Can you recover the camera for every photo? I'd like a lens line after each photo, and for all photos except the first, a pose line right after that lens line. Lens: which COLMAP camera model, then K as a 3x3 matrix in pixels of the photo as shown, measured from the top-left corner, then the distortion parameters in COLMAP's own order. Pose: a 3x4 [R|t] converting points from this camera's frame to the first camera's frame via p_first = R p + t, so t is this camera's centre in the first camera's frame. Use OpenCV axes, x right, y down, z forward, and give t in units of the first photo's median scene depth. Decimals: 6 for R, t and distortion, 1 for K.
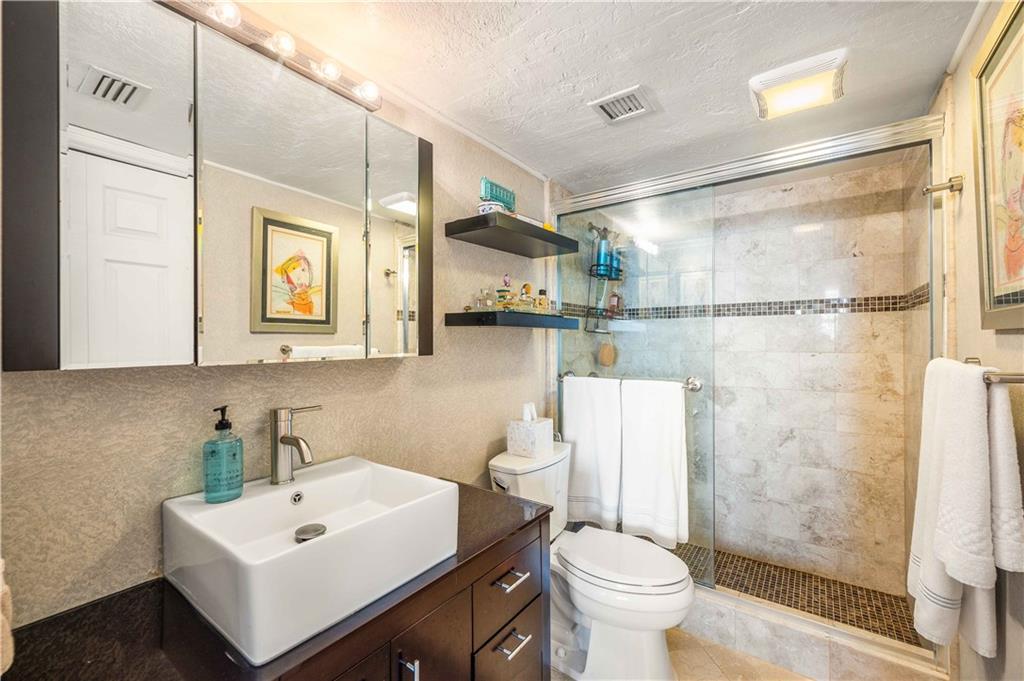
lens RADIAL K [[410.7, 0, 515.5], [0, 410.7, 337.4], [0, 0, 1]] dist [-0.000402, -0.000150]
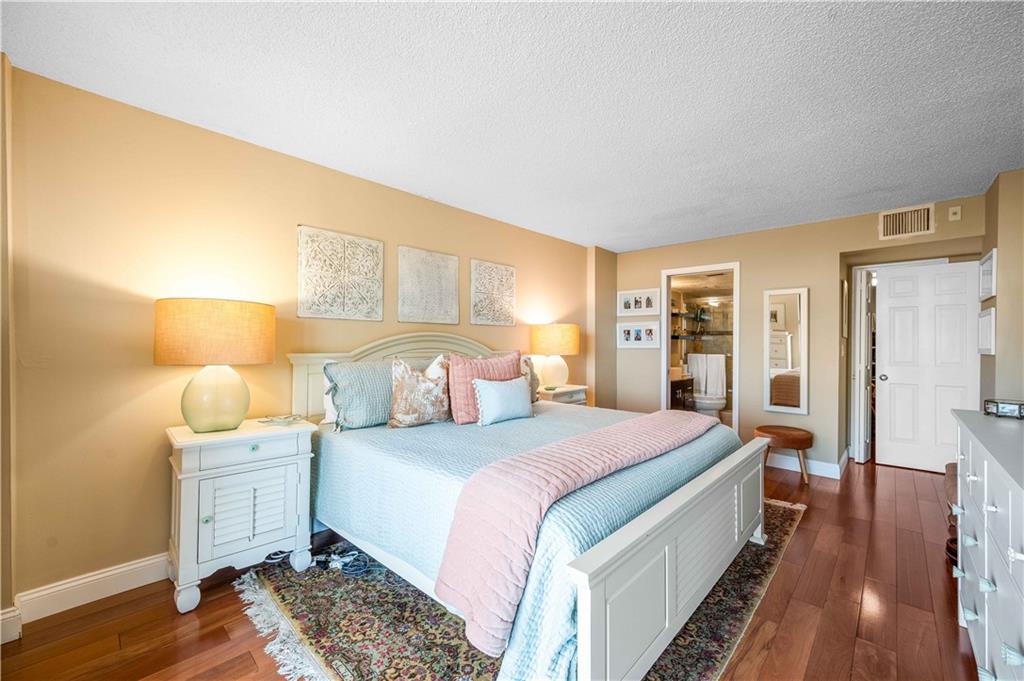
lens RADIAL K [[410.7, 0, 518.8], [0, 410.7, 341.2], [0, 0, 1]] dist [-0.000402, -0.000150]
pose [[0.995324, 0.014177, -0.095544, -1.193040], [-0.013466, 0.999877, 0.008084, -0.013281], [0.095647, -0.006759, 0.995392, -3.117182]]
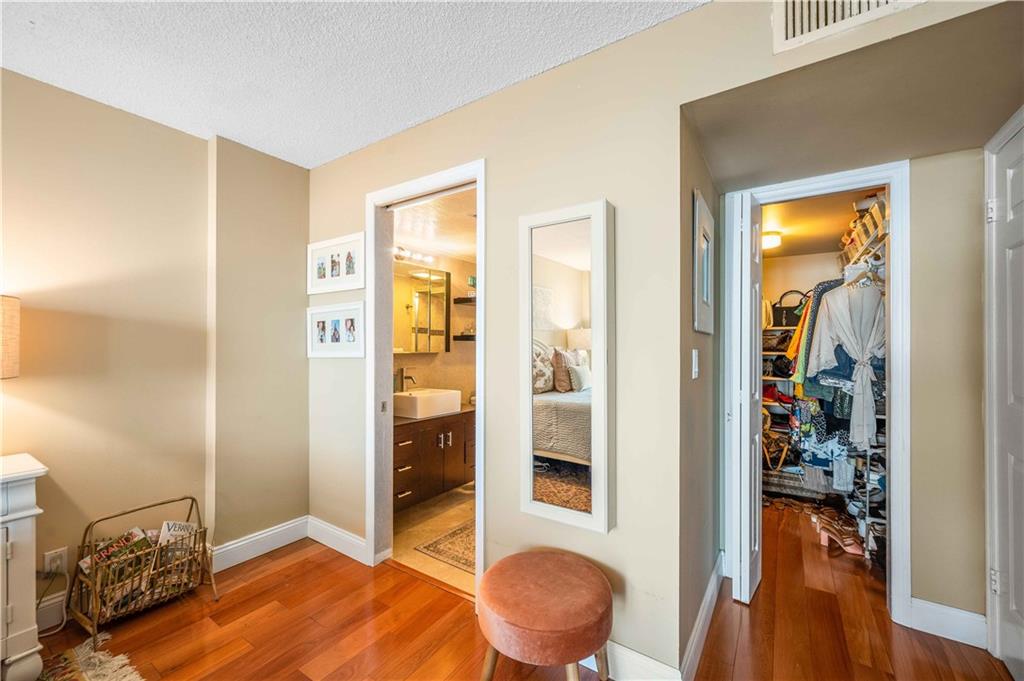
lens RADIAL K [[410.7, 0, 503.9], [0, 410.7, 343.5], [0, 0, 1]] dist [-0.000402, -0.000150]
pose [[0.999097, 0.015629, 0.039505, 0.032820], [-0.015376, 0.999859, -0.006691, 0.001614], [-0.039604, 0.006078, 0.999197, -1.415566]]
